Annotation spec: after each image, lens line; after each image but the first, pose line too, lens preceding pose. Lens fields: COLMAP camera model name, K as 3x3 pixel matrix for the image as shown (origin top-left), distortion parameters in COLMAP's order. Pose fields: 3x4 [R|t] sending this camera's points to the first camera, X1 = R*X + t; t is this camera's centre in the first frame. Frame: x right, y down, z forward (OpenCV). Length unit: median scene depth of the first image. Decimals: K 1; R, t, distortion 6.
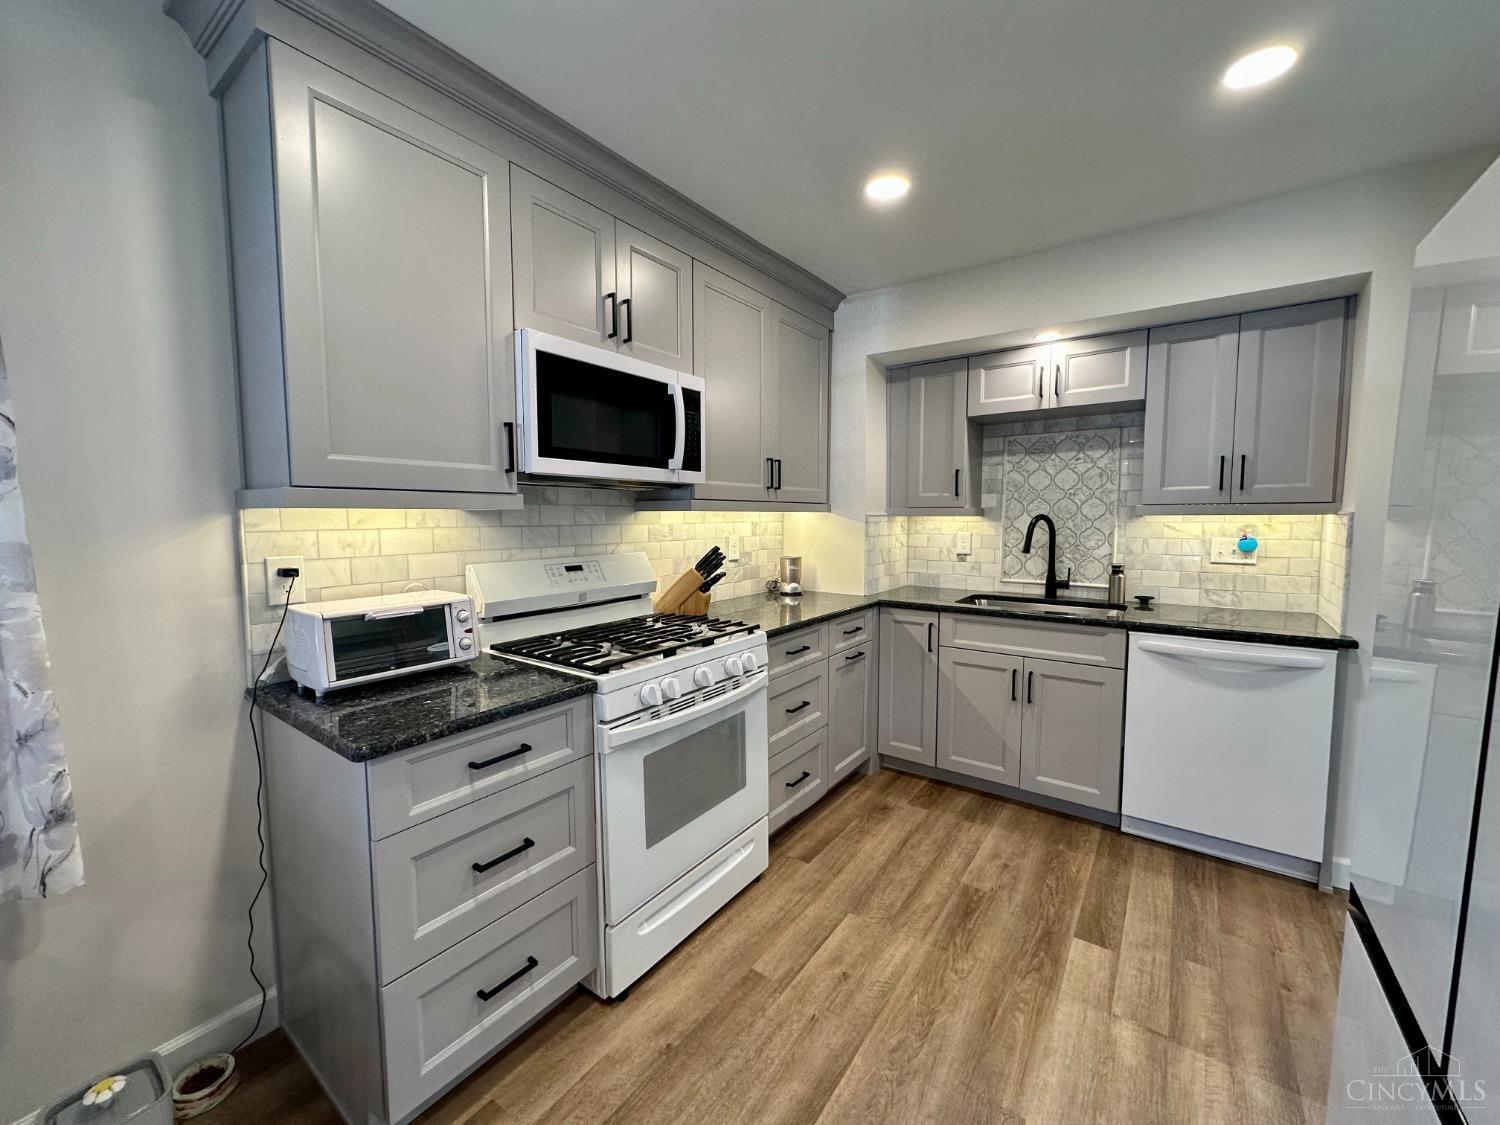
lens RADIAL K [[600.3, 0, 755.0], [0, 600.3, 561.5], [0, 0, 1]] dist [-0.000587, -0.000023]
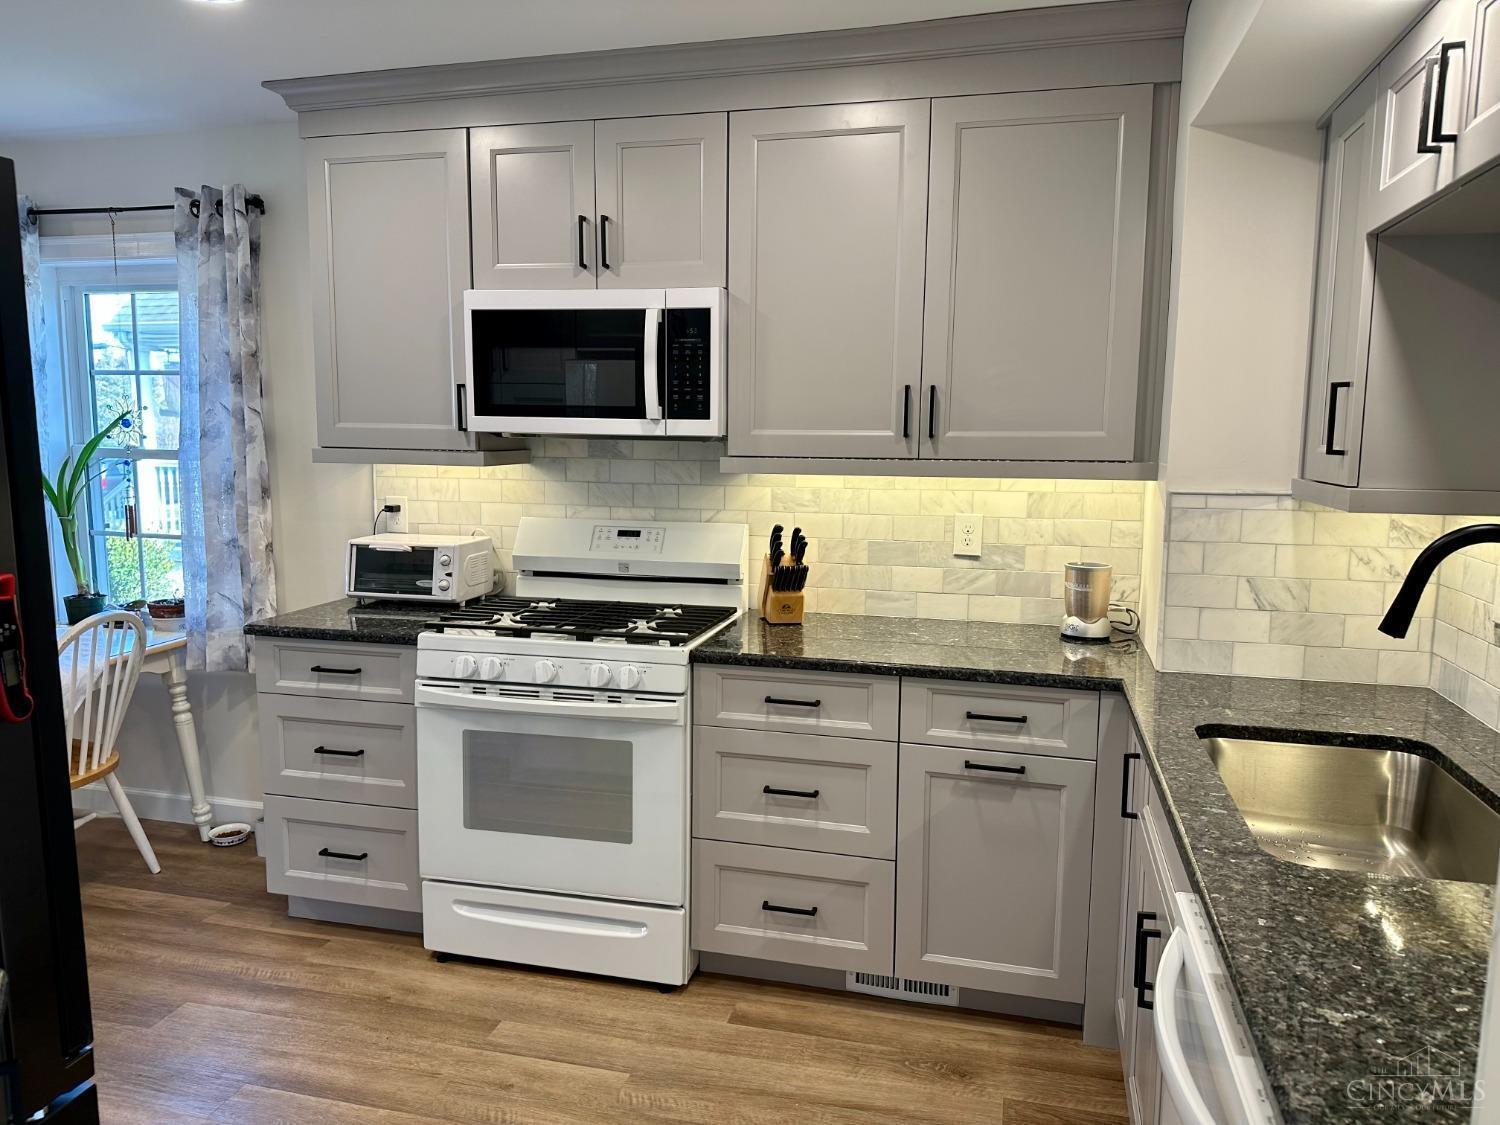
lens RADIAL K [[1052.4, 0, 750.0], [0, 1052.4, 562.5], [0, 0, 1]] dist [0.149258, -0.269930]
pose [[0.356678, 0.122611, -0.926146, 1.000227], [-0.082616, 0.991606, 0.099460, -0.096128], [0.930567, 0.041039, 0.363814, 0.522938]]
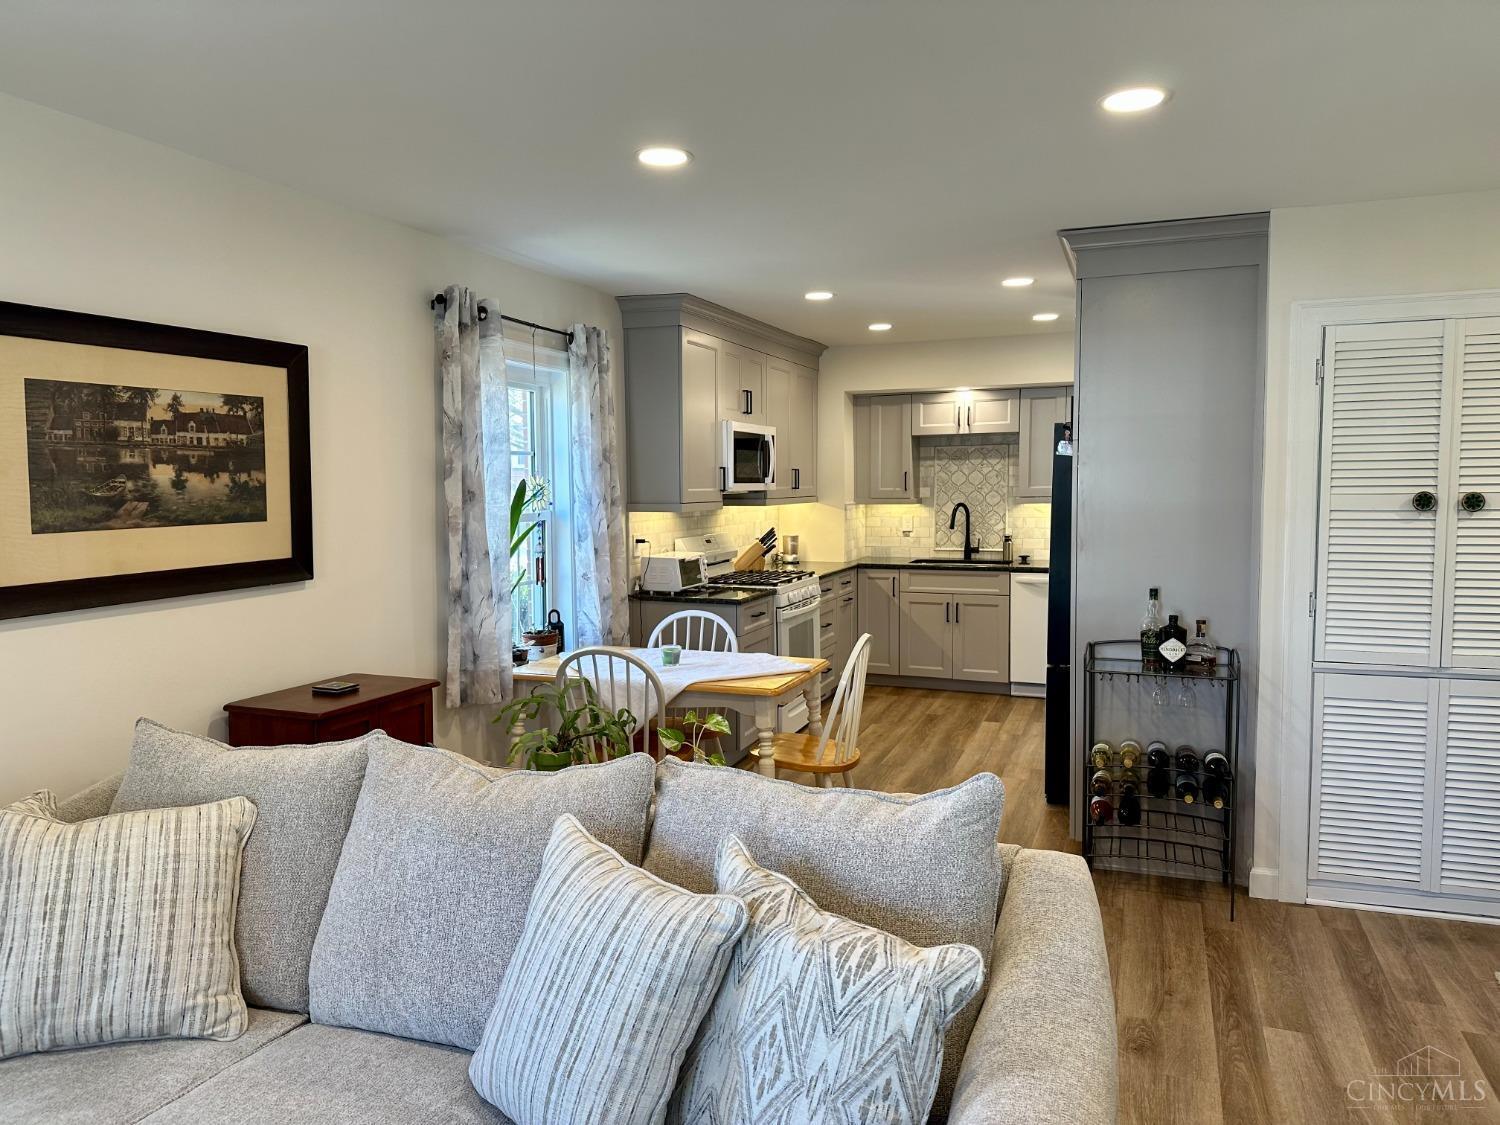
lens RADIAL K [[1052.4, 0, 750.0], [0, 1052.4, 562.5], [0, 0, 1]] dist [0.149258, -0.269930]
pose [[0.966946, -0.025750, 0.253676, -0.806788], [0.025633, 0.999664, 0.003768, 0.053256], [-0.253688, 0.002859, 0.967282, -1.626617]]
